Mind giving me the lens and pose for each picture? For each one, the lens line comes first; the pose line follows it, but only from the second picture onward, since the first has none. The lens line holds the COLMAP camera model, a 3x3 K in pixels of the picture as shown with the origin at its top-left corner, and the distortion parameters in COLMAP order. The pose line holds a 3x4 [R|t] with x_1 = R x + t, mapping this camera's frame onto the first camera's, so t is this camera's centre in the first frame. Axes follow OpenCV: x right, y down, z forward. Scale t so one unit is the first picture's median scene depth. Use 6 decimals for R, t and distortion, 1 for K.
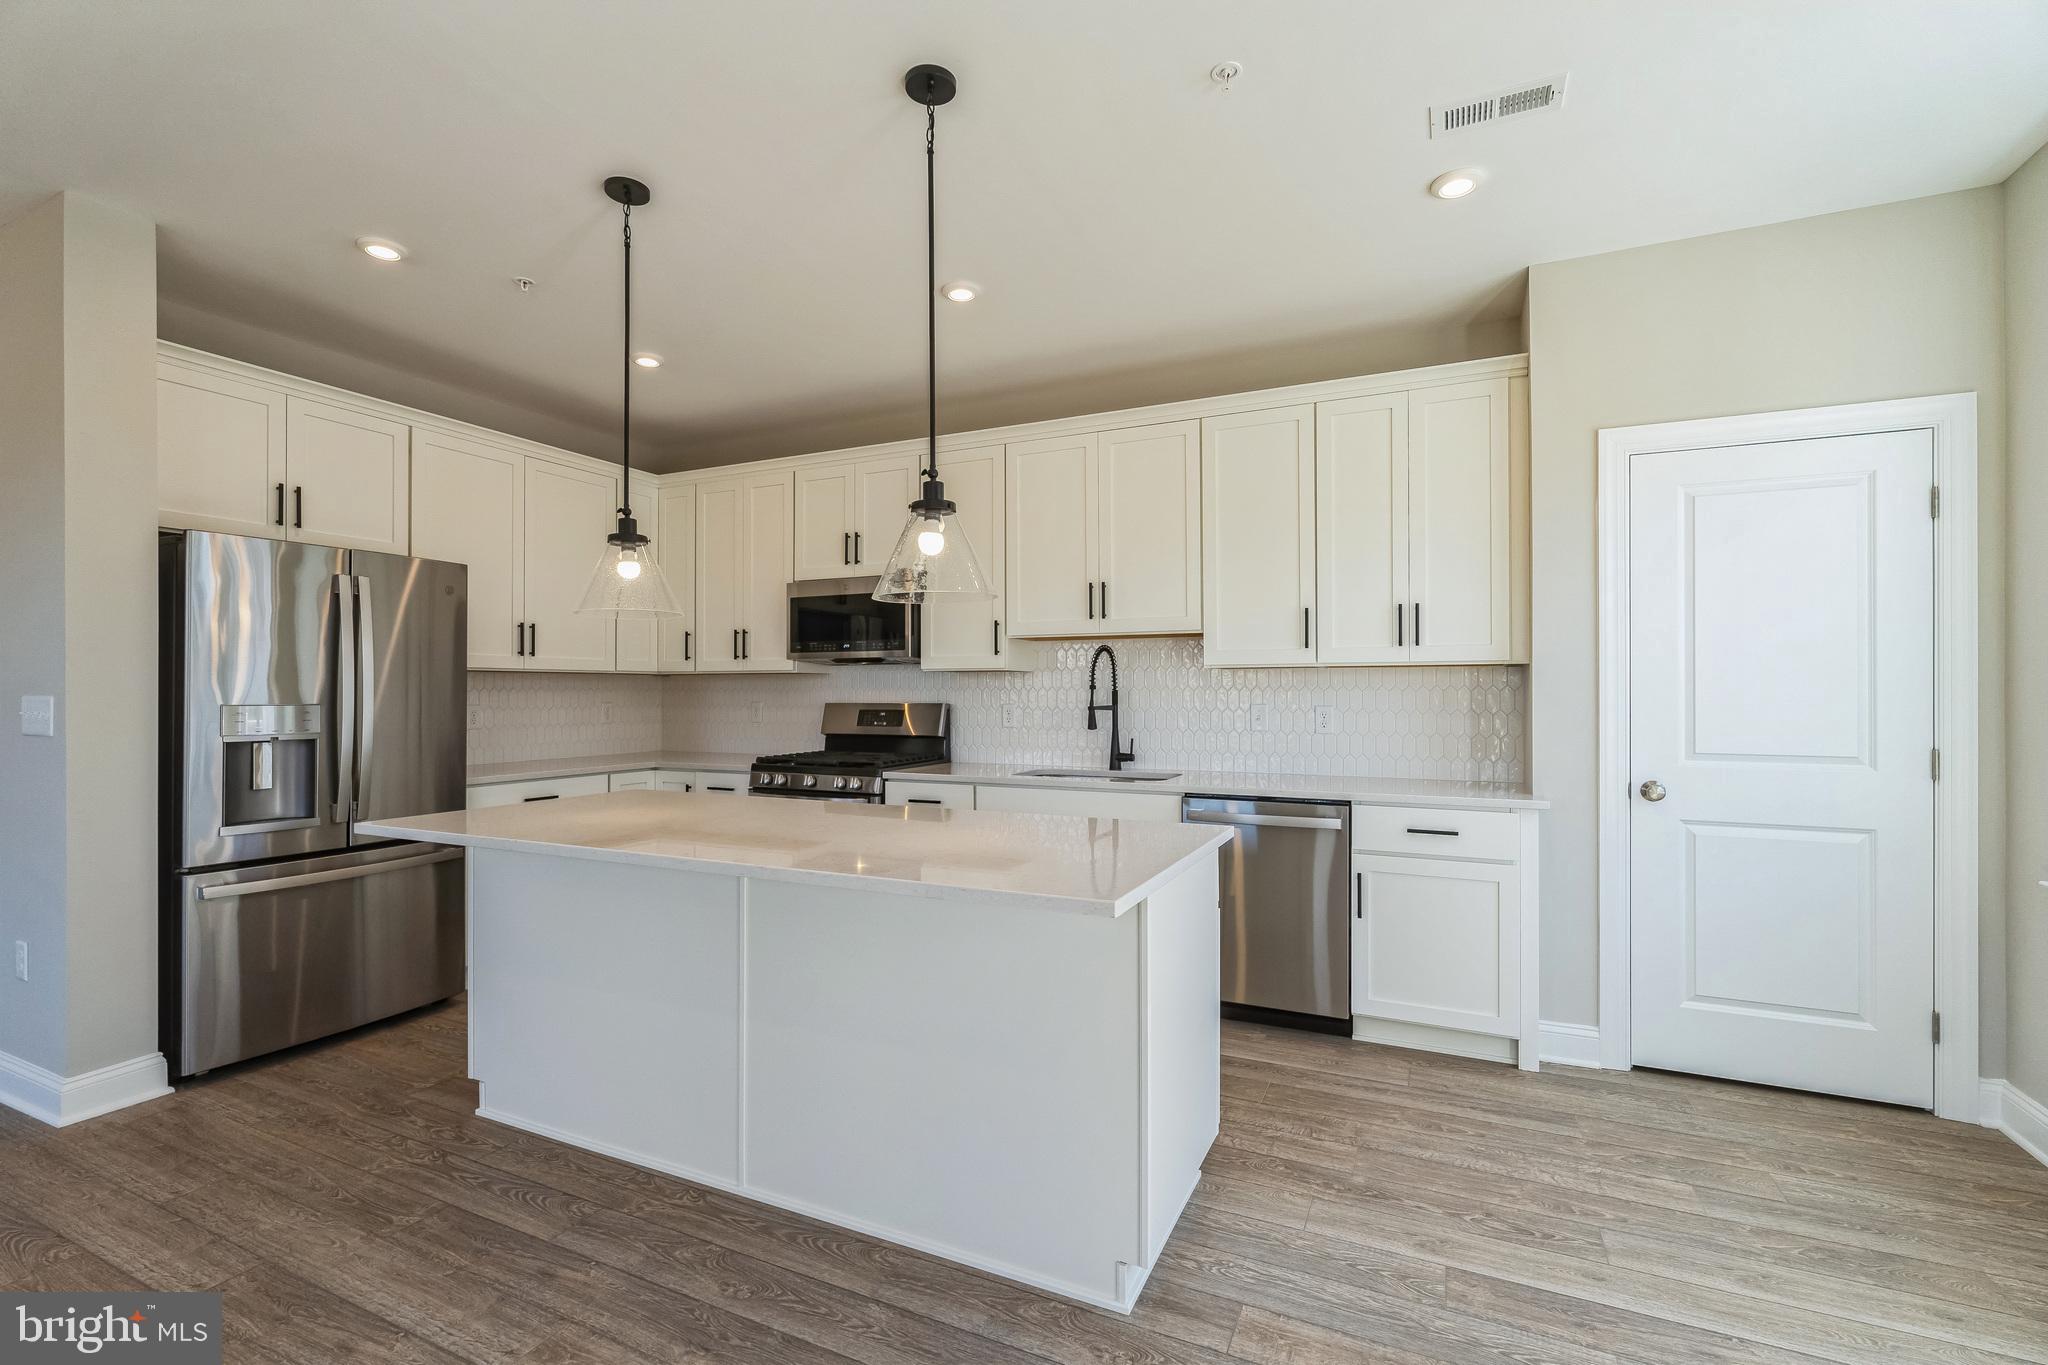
lens RADIAL K [[896.2, 0, 1021.1], [0, 896.2, 685.9], [0, 0, 1]] dist [-0.001749, 0.000008]
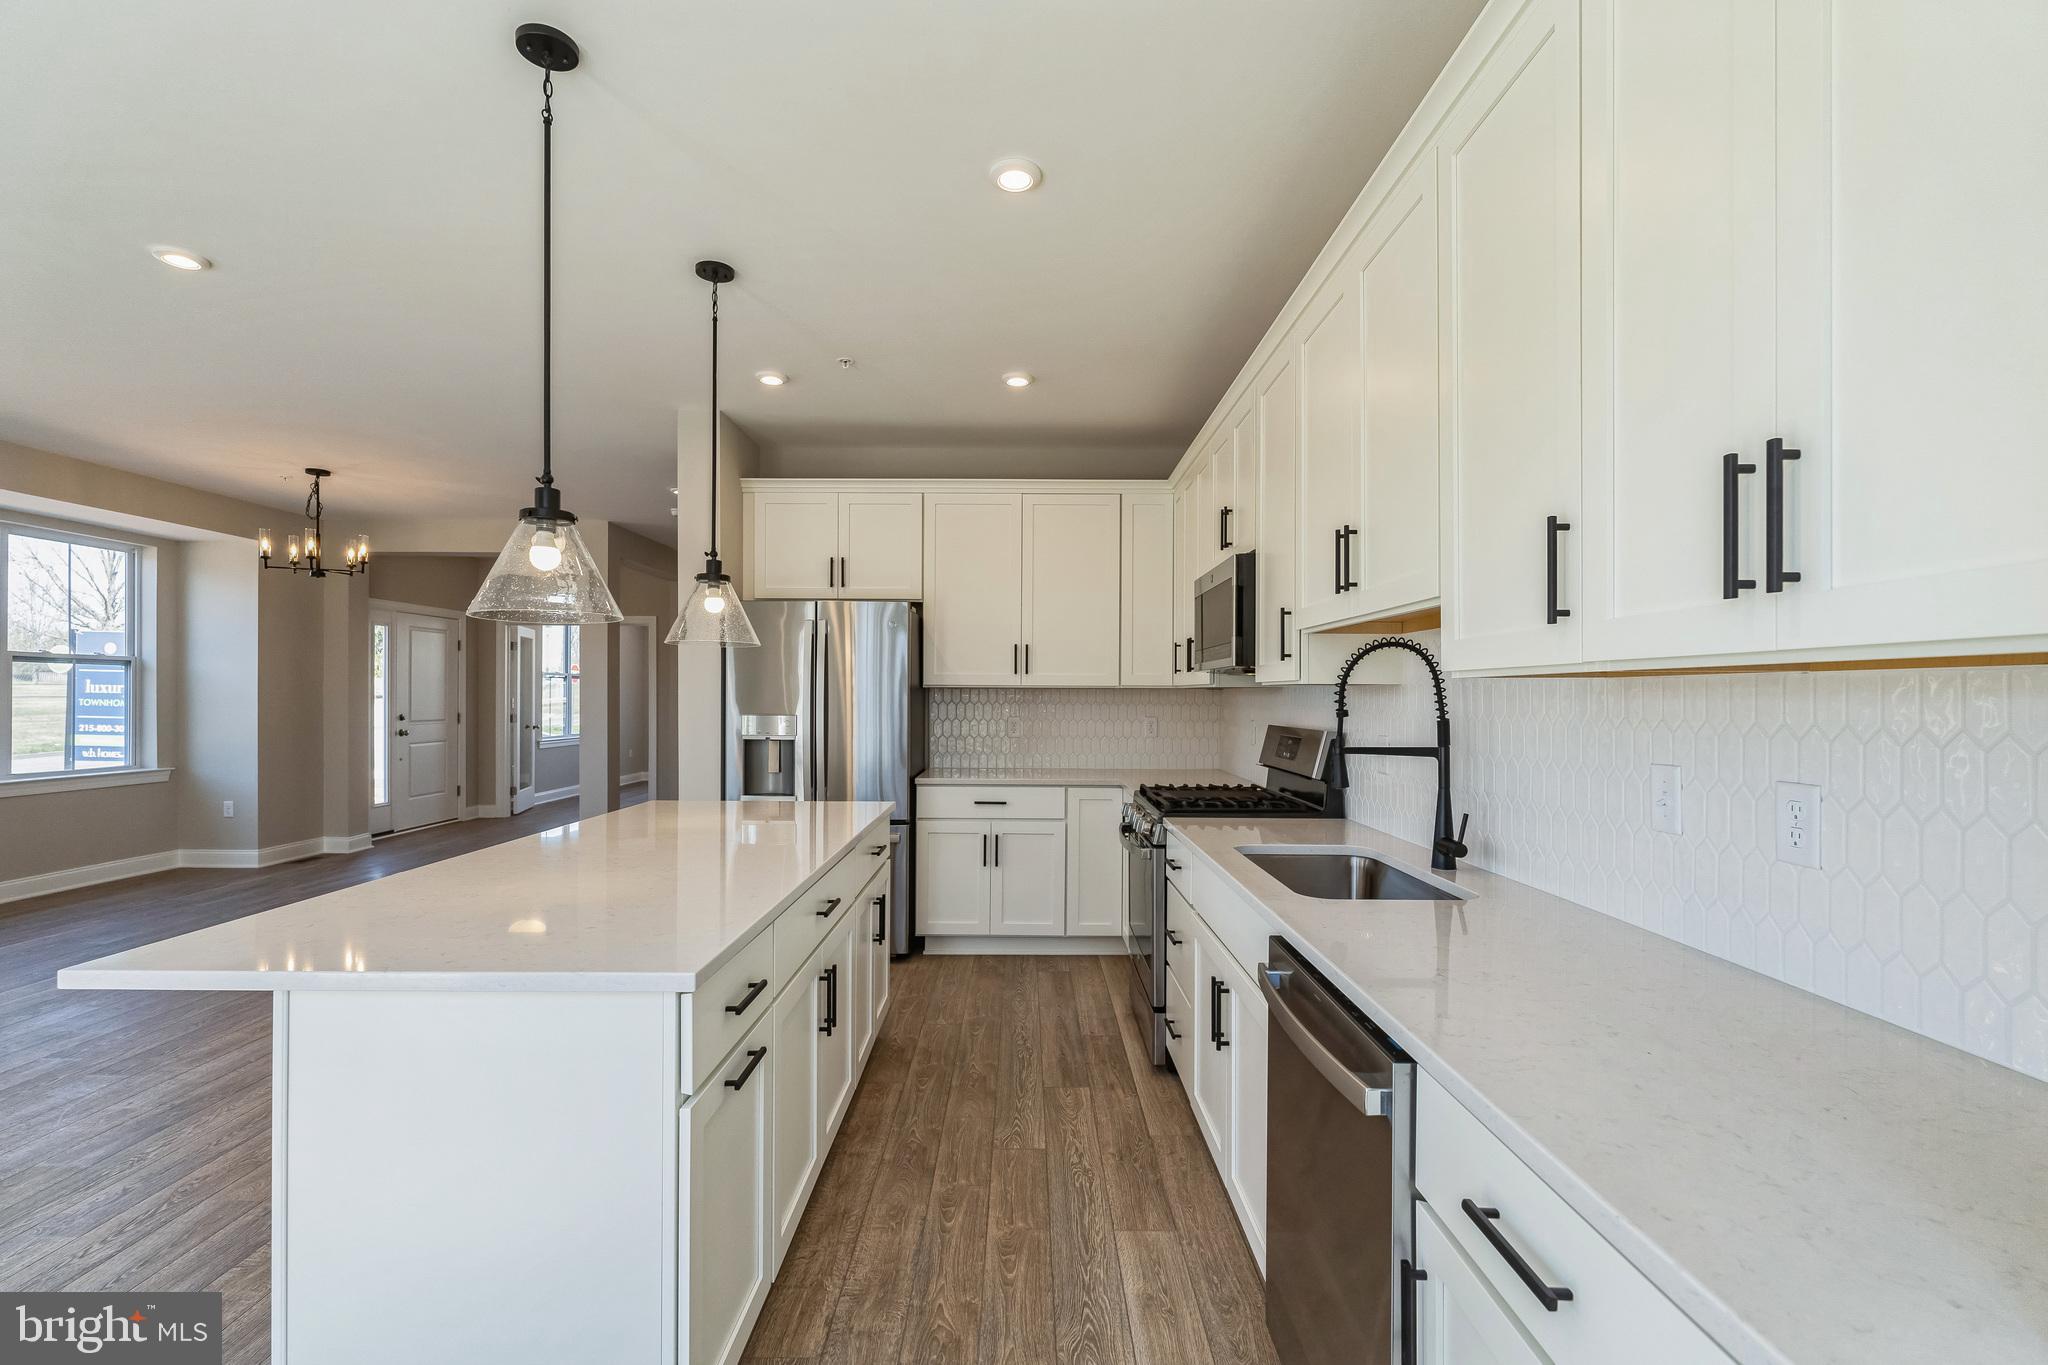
lens RADIAL K [[913.0, 0, 1023.5], [0, 913.0, 694.0], [0, 0, 1]] dist [-0.000247, -0.000179]
pose [[0.424256, 0.002266, -0.905539, 0.601320], [0.002897, 0.999988, 0.003859, -0.015849], [0.905538, -0.004261, 0.424244, 0.665849]]
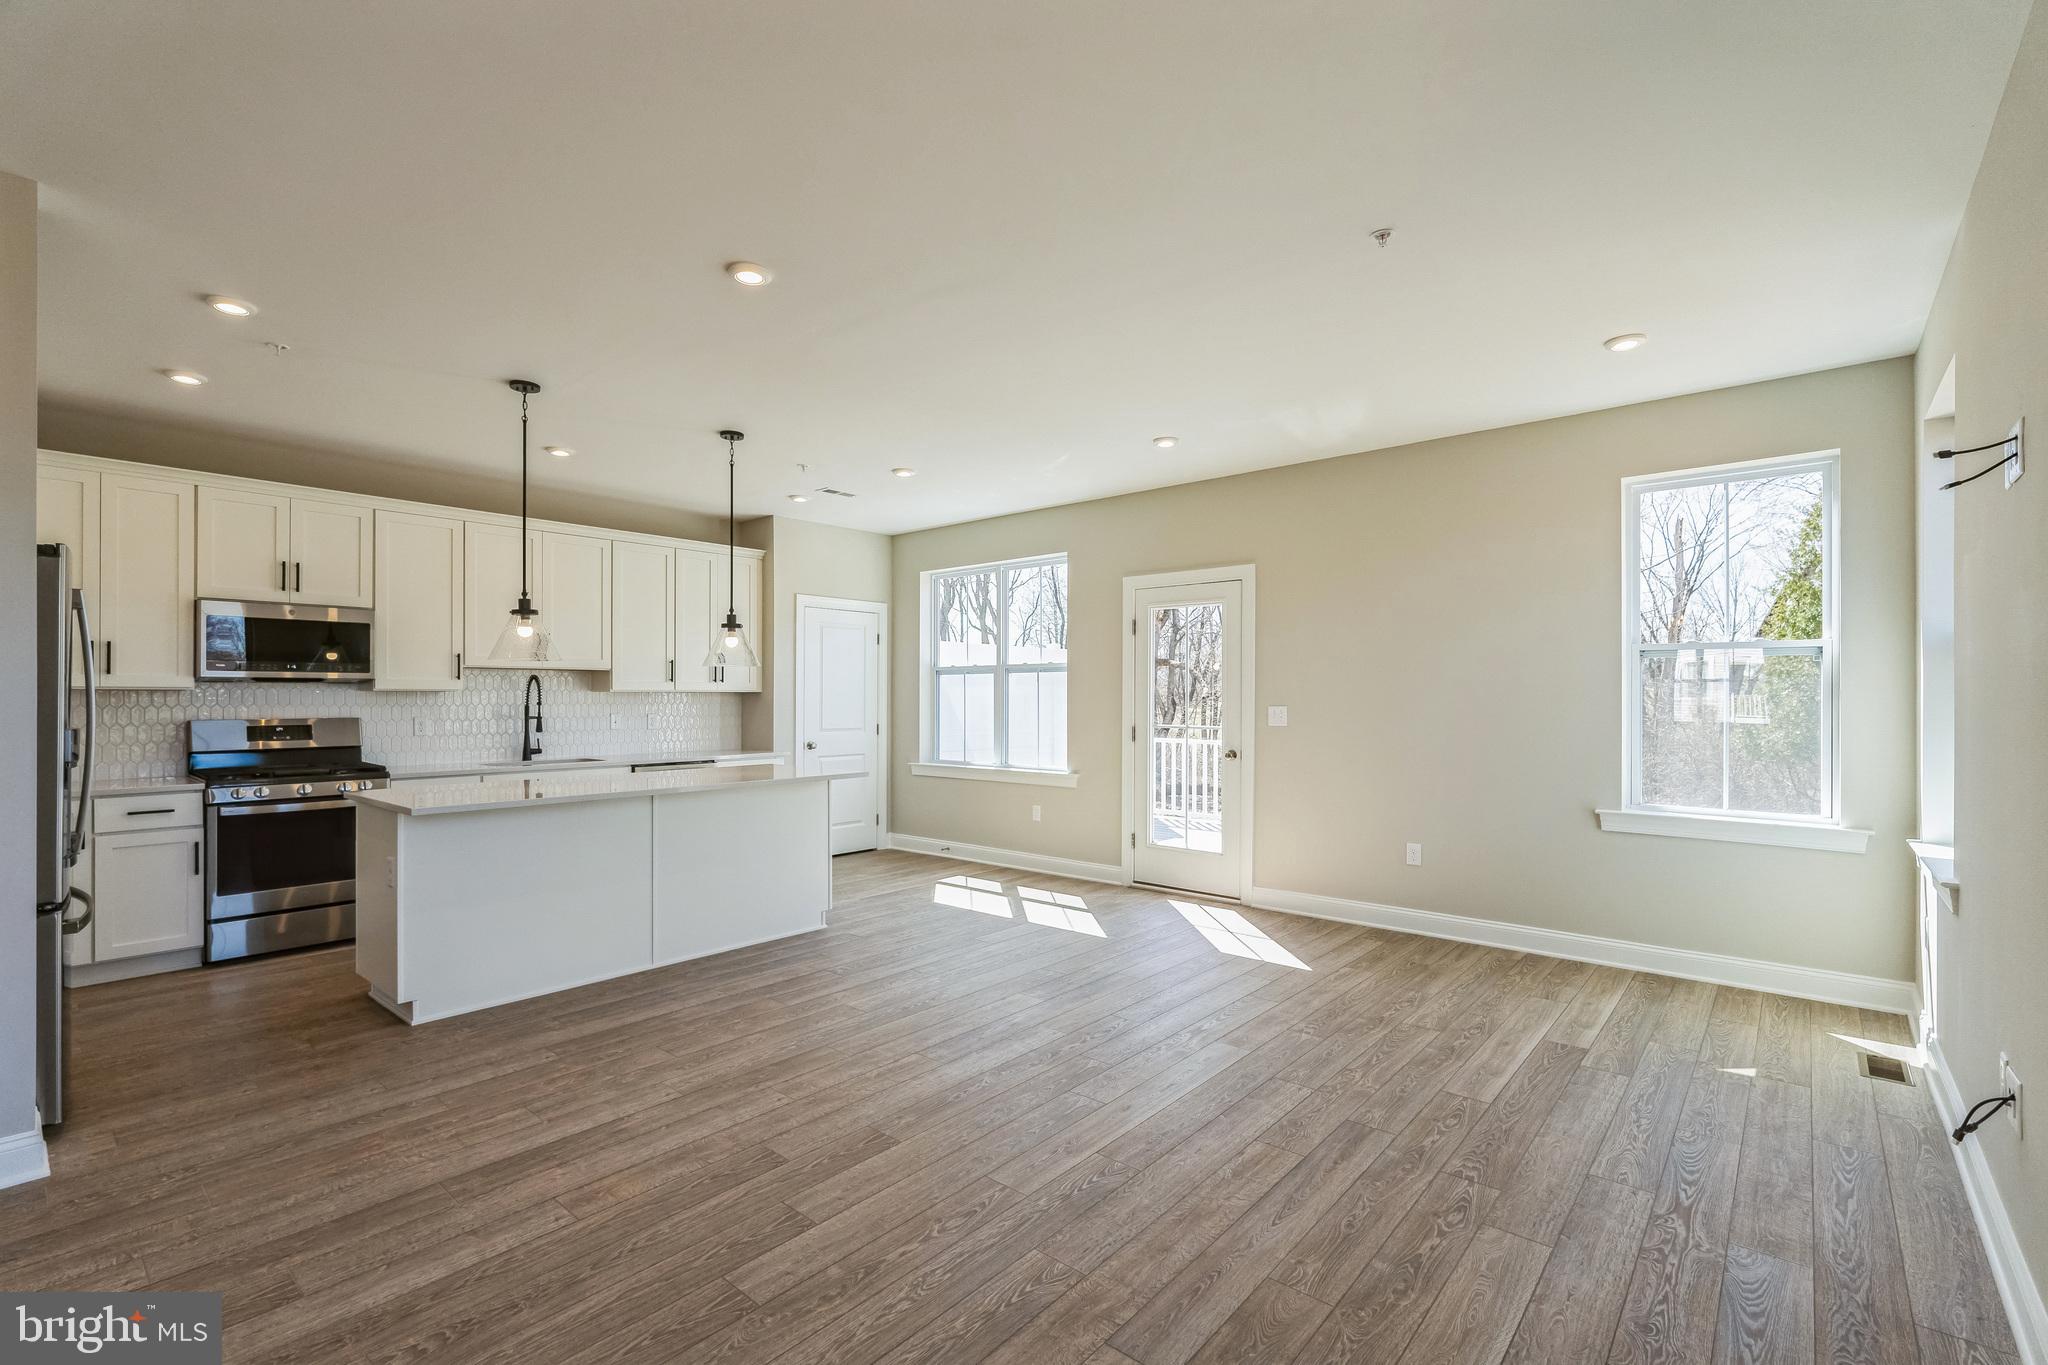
lens RADIAL K [[899.7, 0, 1022.6], [0, 899.7, 694.9], [0, 0, 1]] dist [-0.002109, -0.000222]
pose [[0.271503, 0.004151, 0.962429, -1.316097], [-0.005077, 0.999983, -0.002881, -0.015210], [-0.962424, -0.004104, 0.271519, -0.195711]]
